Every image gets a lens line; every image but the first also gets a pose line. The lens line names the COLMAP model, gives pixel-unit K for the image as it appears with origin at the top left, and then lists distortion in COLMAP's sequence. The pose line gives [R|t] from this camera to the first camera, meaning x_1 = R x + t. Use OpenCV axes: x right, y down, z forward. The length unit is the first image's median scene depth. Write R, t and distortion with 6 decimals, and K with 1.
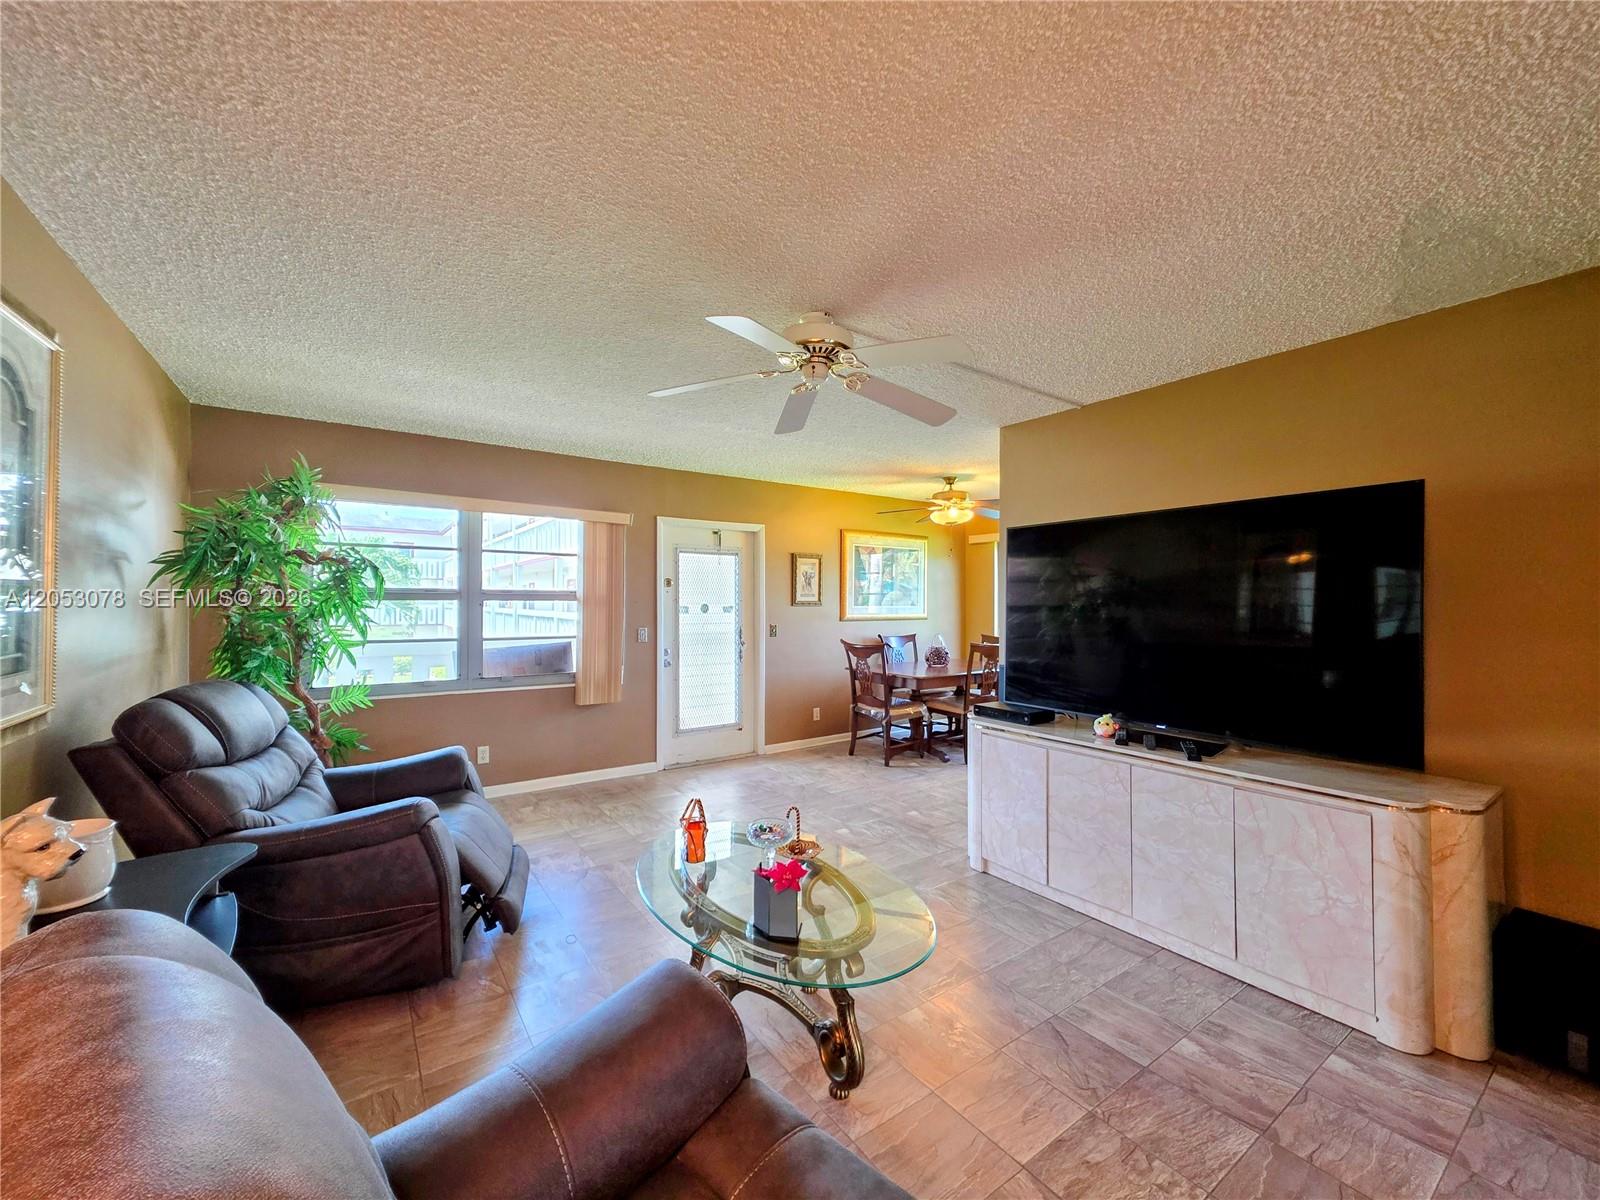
lens RADIAL K [[636.3, 0, 805.4], [0, 636.3, 595.6], [0, 0, 1]] dist [0.002543, -0.000059]
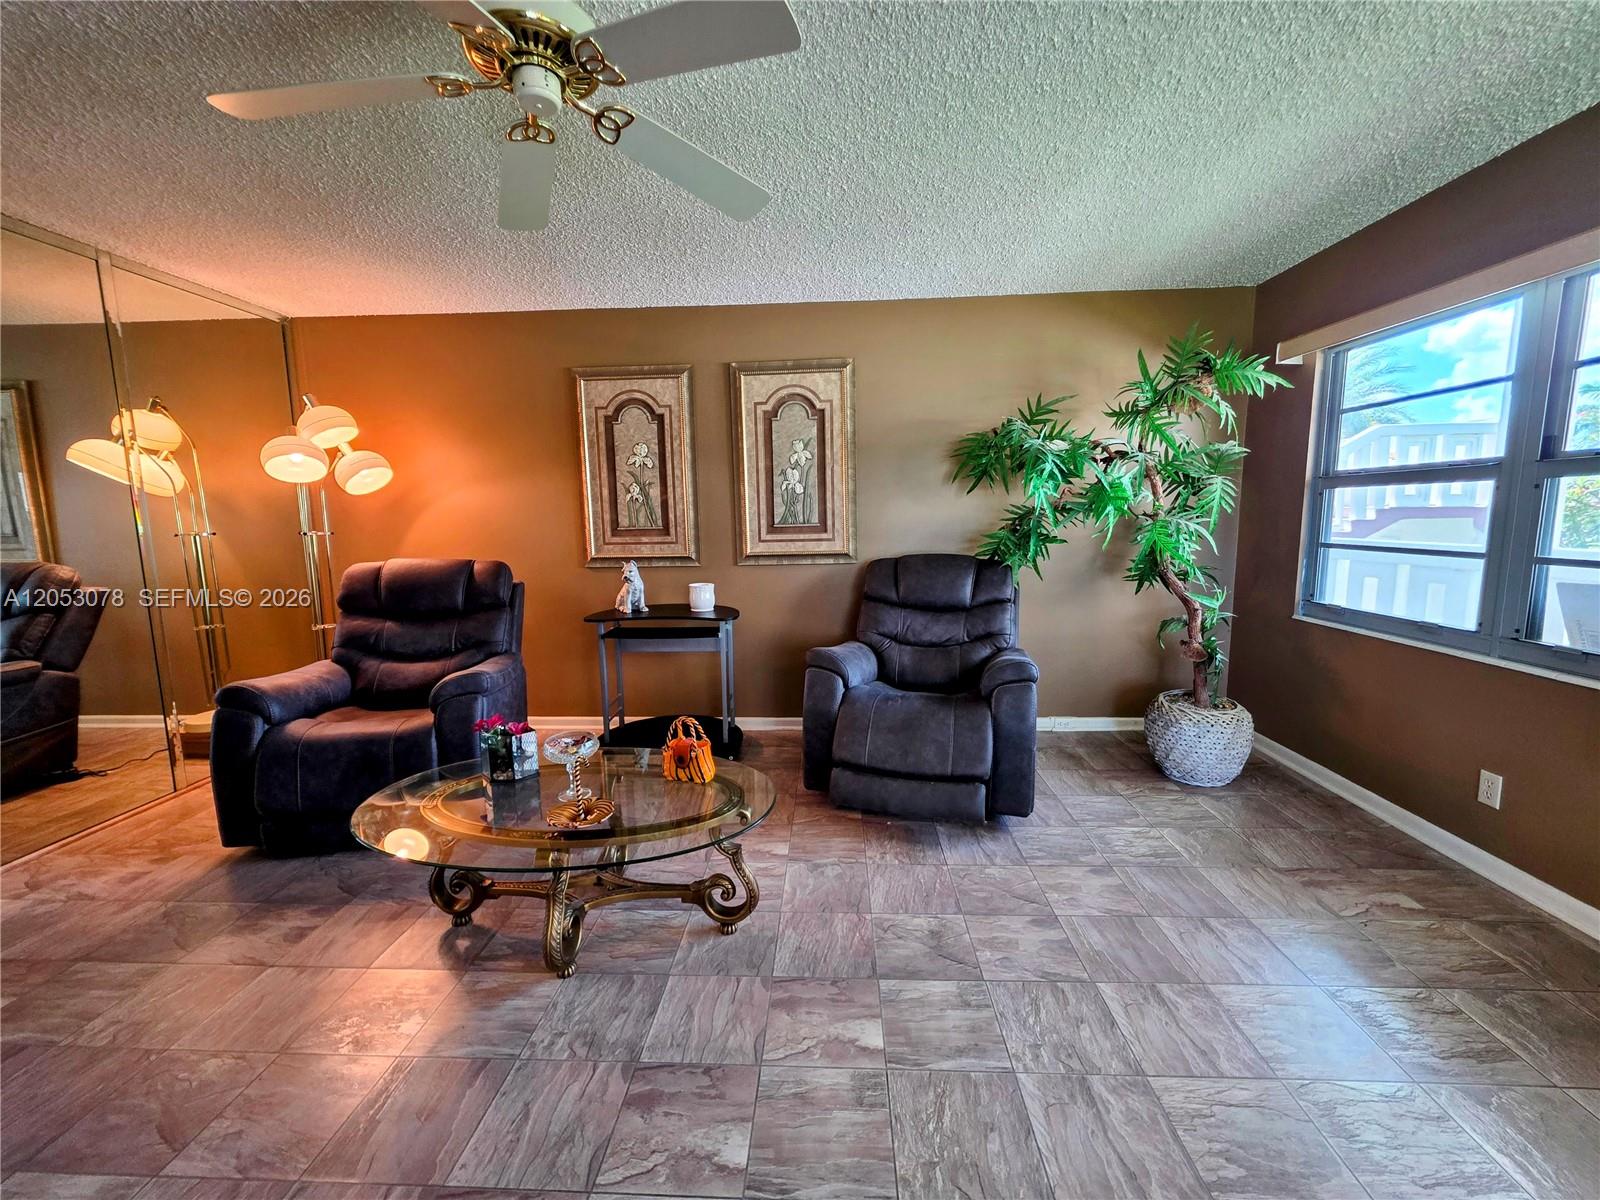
lens RADIAL K [[636.3, 0, 805.4], [0, 636.3, 595.6], [0, 0, 1]] dist [0.002543, -0.000059]
pose [[-0.620211, 0.101904, -0.777788, 0.188625], [0.020466, 0.993291, 0.113818, 0.027954], [0.784168, 0.054673, -0.618135, 0.808346]]
